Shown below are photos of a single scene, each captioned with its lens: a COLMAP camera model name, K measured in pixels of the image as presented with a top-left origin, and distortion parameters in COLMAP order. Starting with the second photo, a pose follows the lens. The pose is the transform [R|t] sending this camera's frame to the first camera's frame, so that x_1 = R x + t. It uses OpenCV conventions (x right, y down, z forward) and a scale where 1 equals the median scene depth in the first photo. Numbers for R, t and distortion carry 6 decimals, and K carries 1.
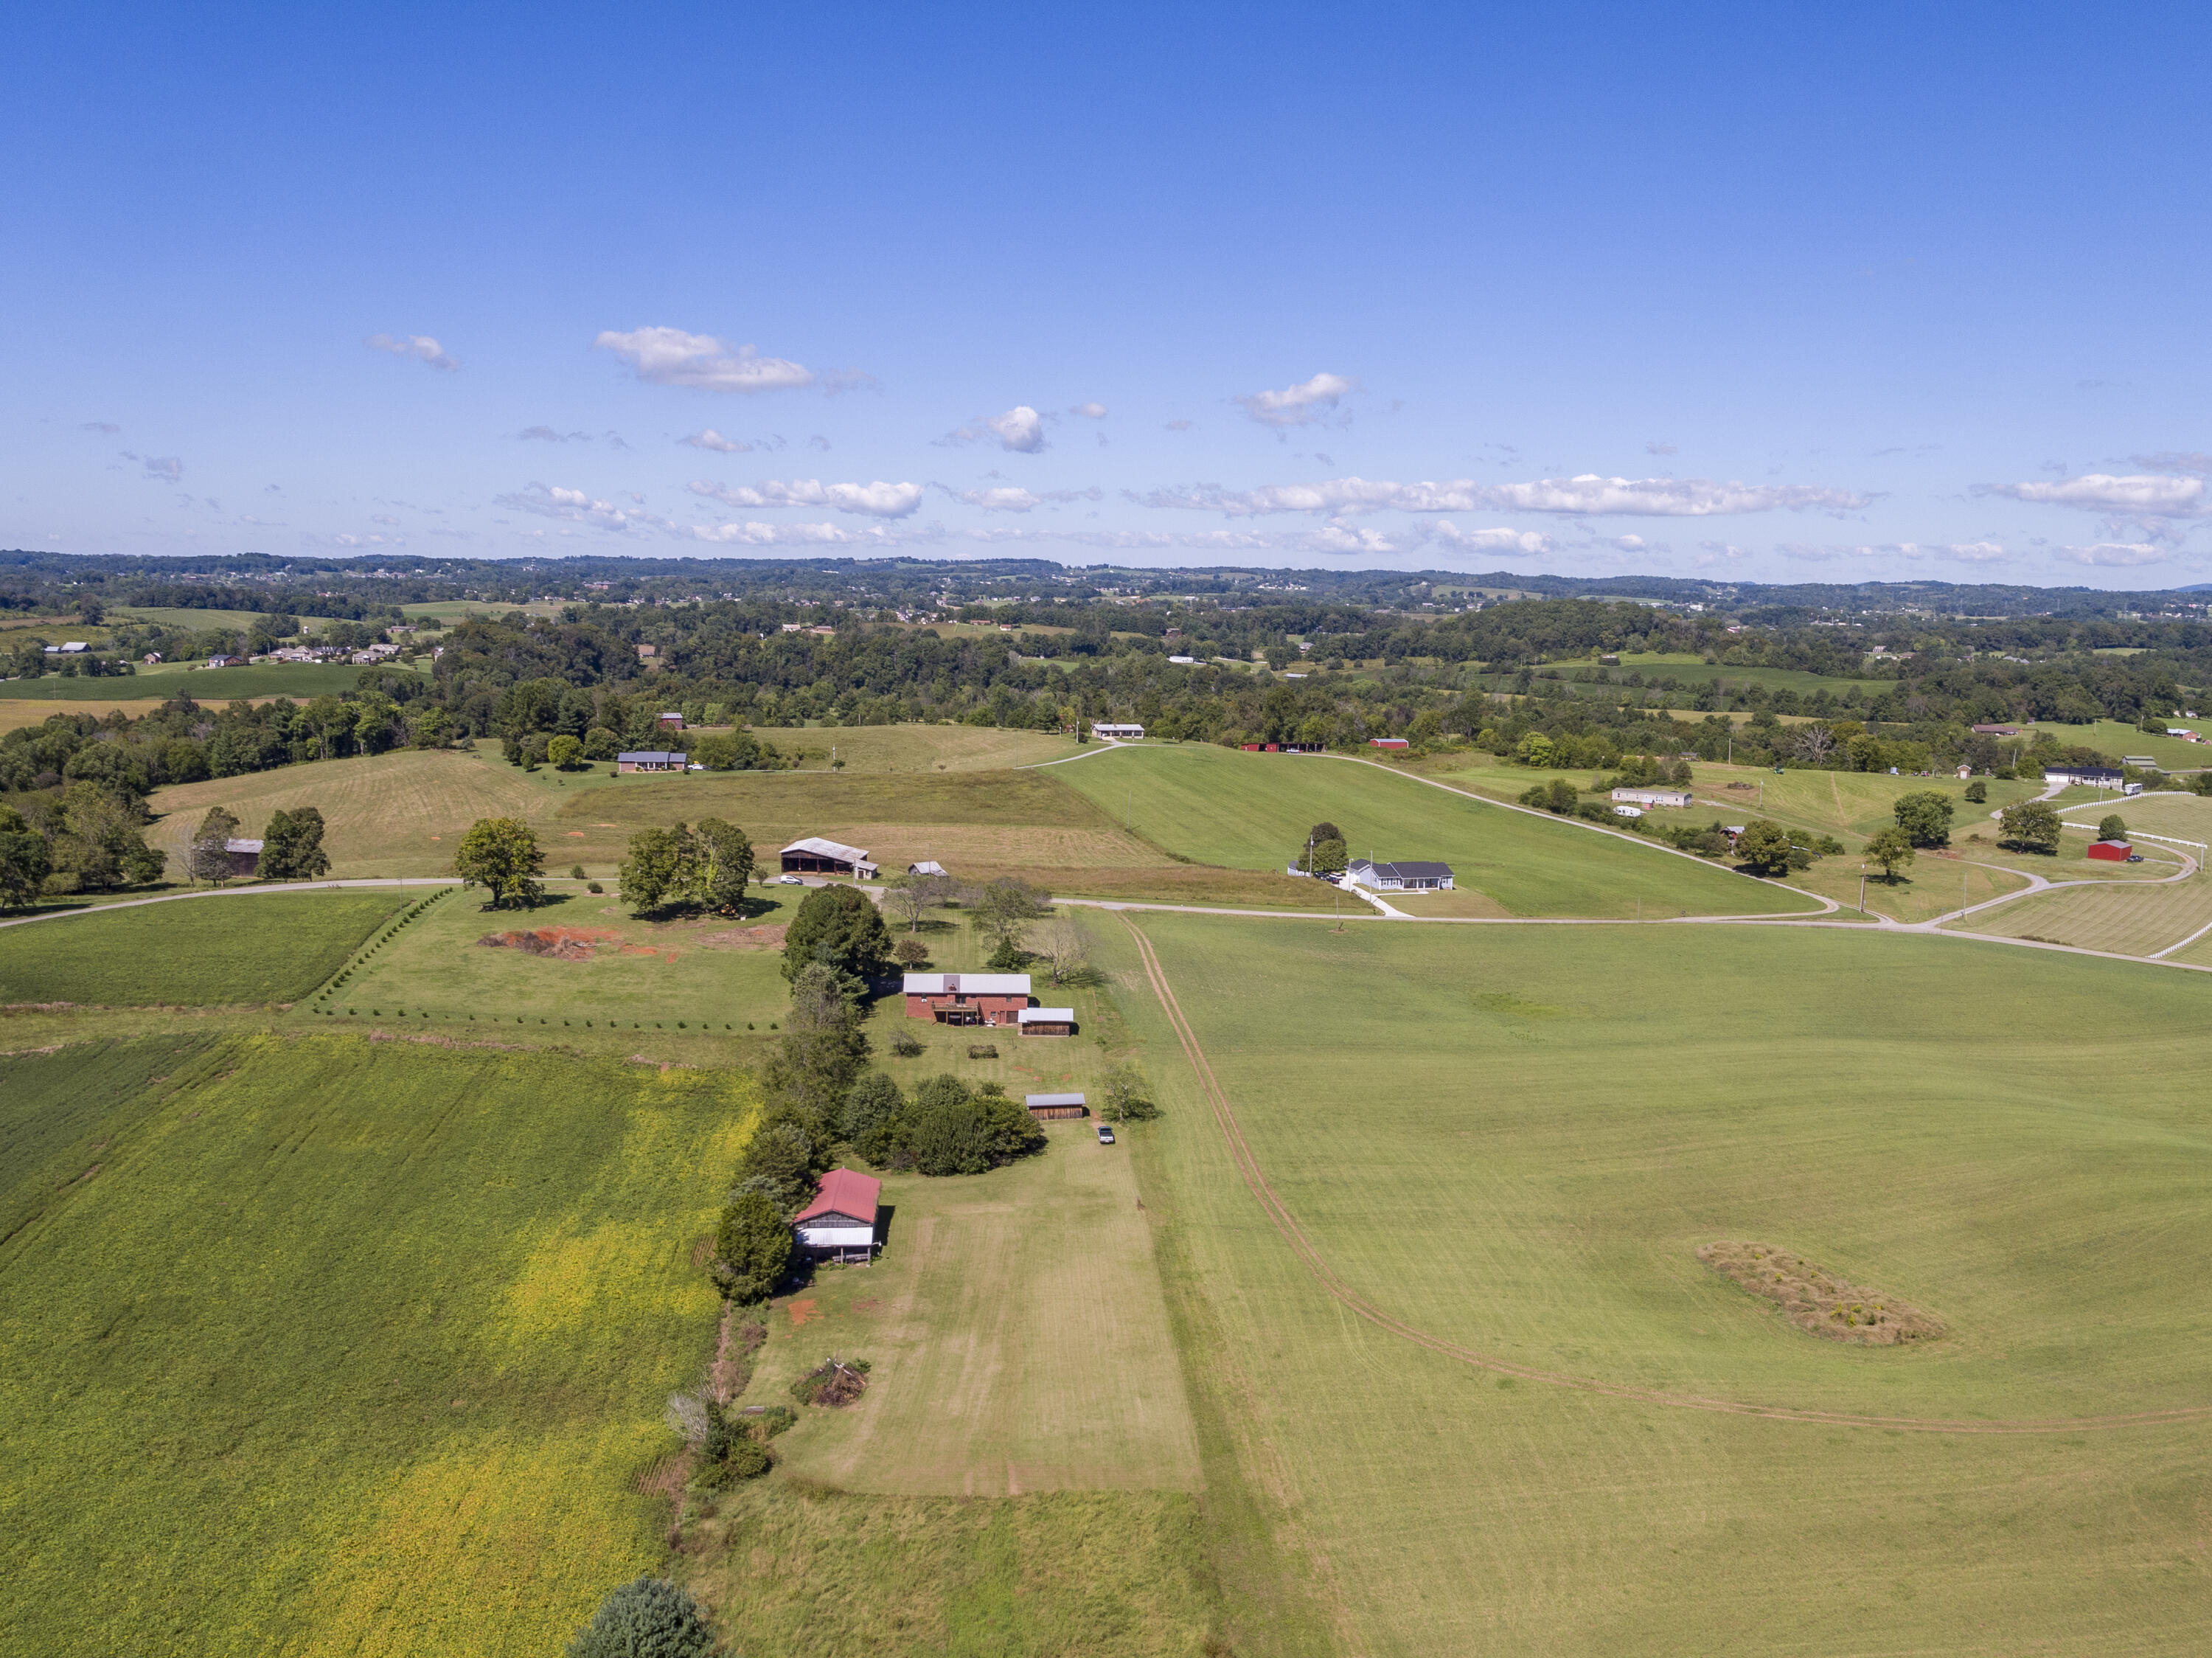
lens RADIAL K [[2168.8, 0, 1043.6], [0, 2168.8, 828.8], [0, 0, 1]] dist [0.011184, 0.003131]
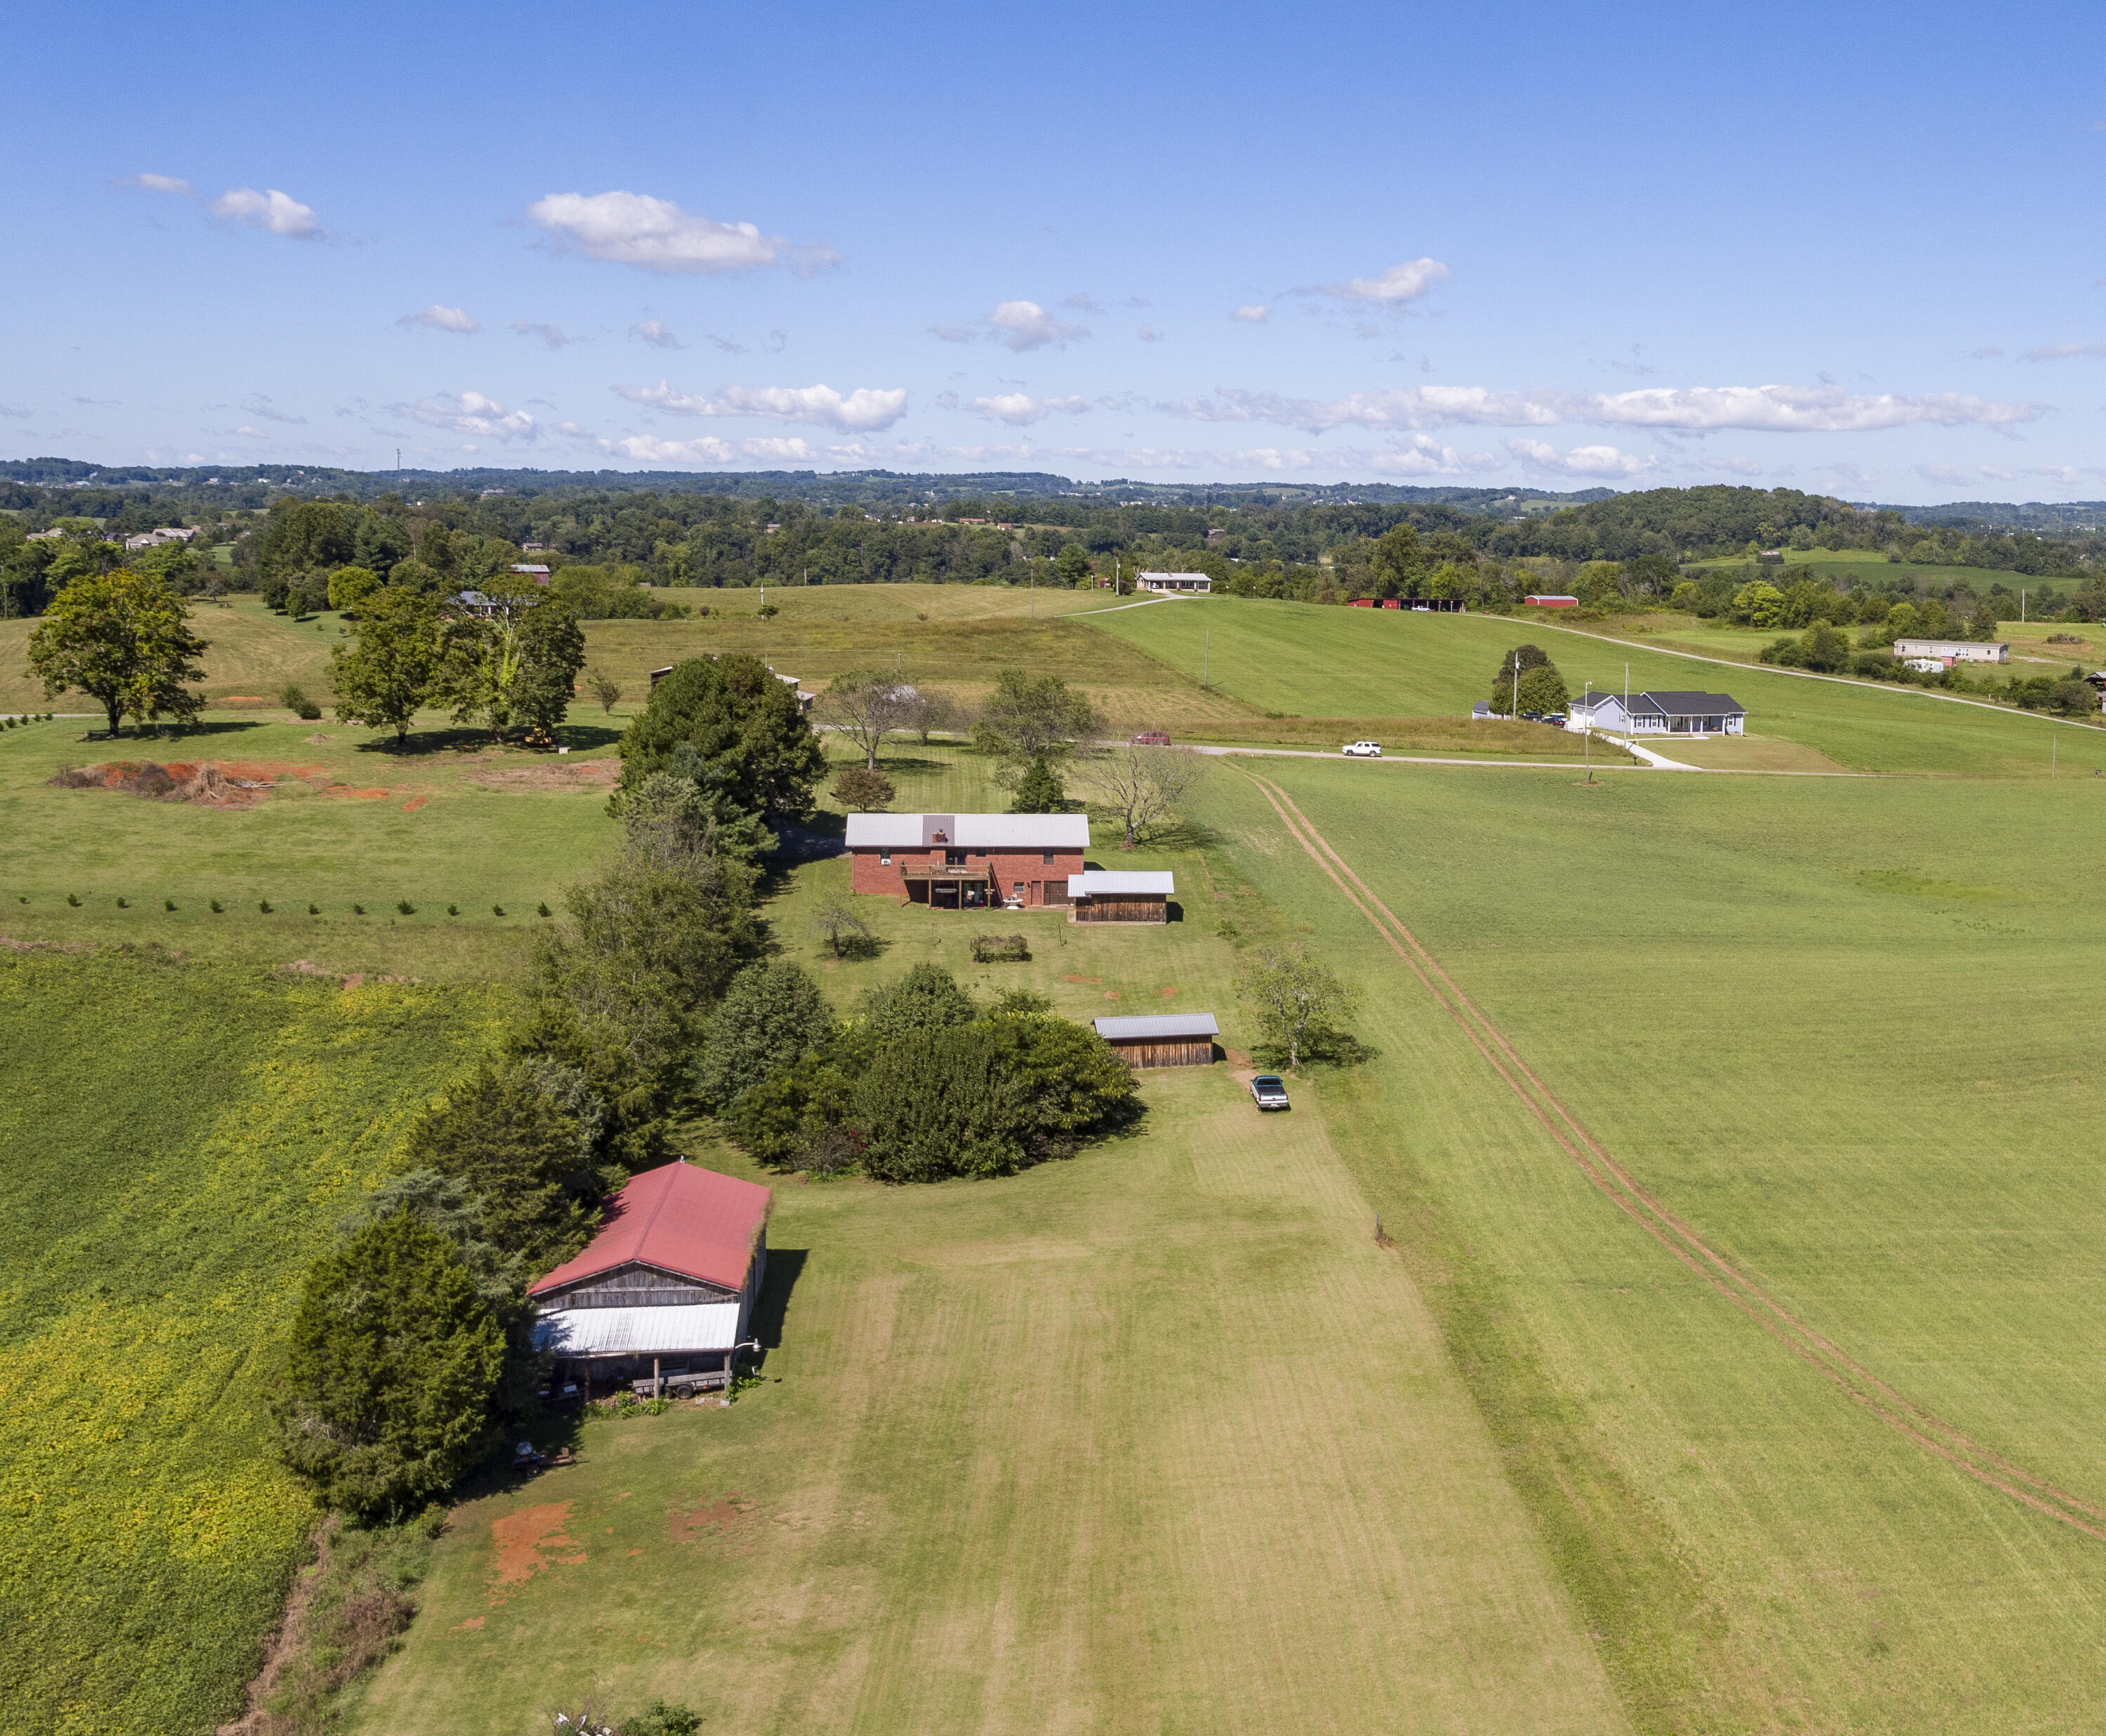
lens RADIAL K [[2478.0, 0, 1259.5], [0, 2478.0, 784.2], [0, 0, 1]] dist [-0.000130, 0.023190]
pose [[0.996176, -0.003545, 0.087298, -0.017719], [0.005146, 0.999823, -0.018123, 0.073095], [-0.087218, 0.018503, 0.996017, 0.403607]]
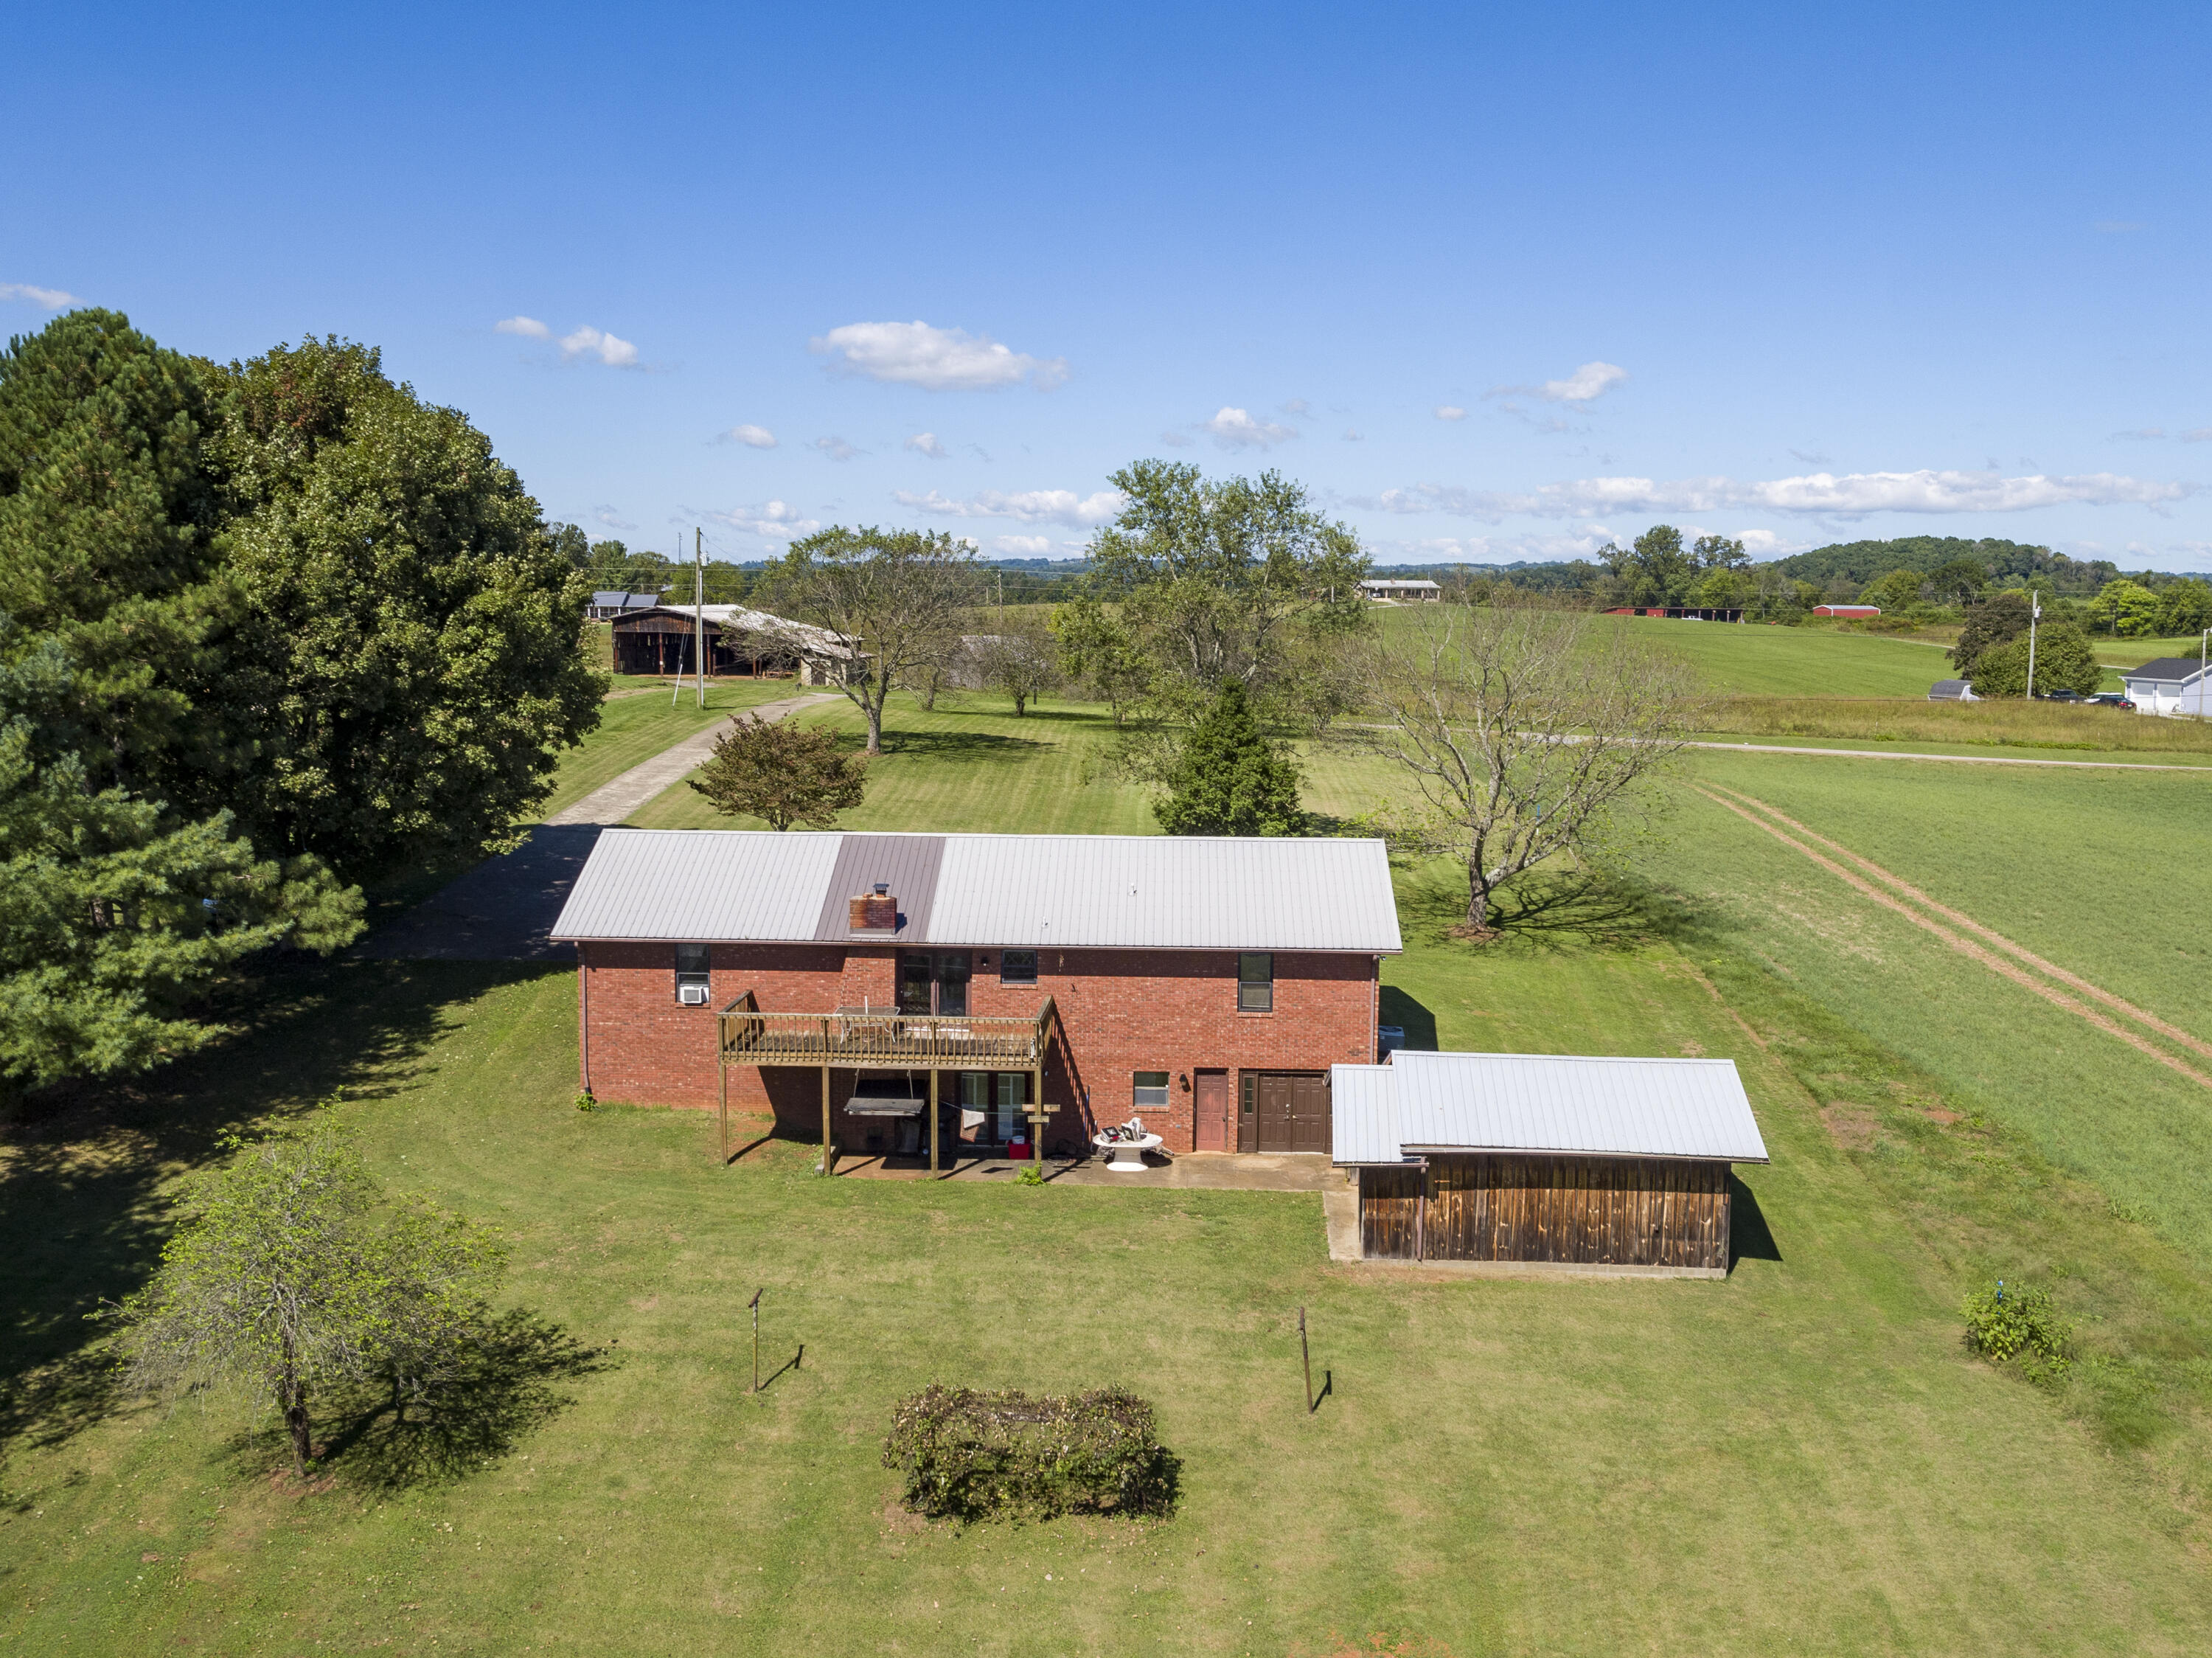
lens RADIAL K [[2035.4, 0, 1114.5], [0, 2035.4, 832.3], [0, 0, 1]] dist [0.000977, 0.005918]
pose [[0.997964, 0.005220, -0.063572, -0.017159], [-0.006497, 0.999781, -0.019898, 0.071827], [0.063455, 0.020270, 0.997779, 0.875377]]
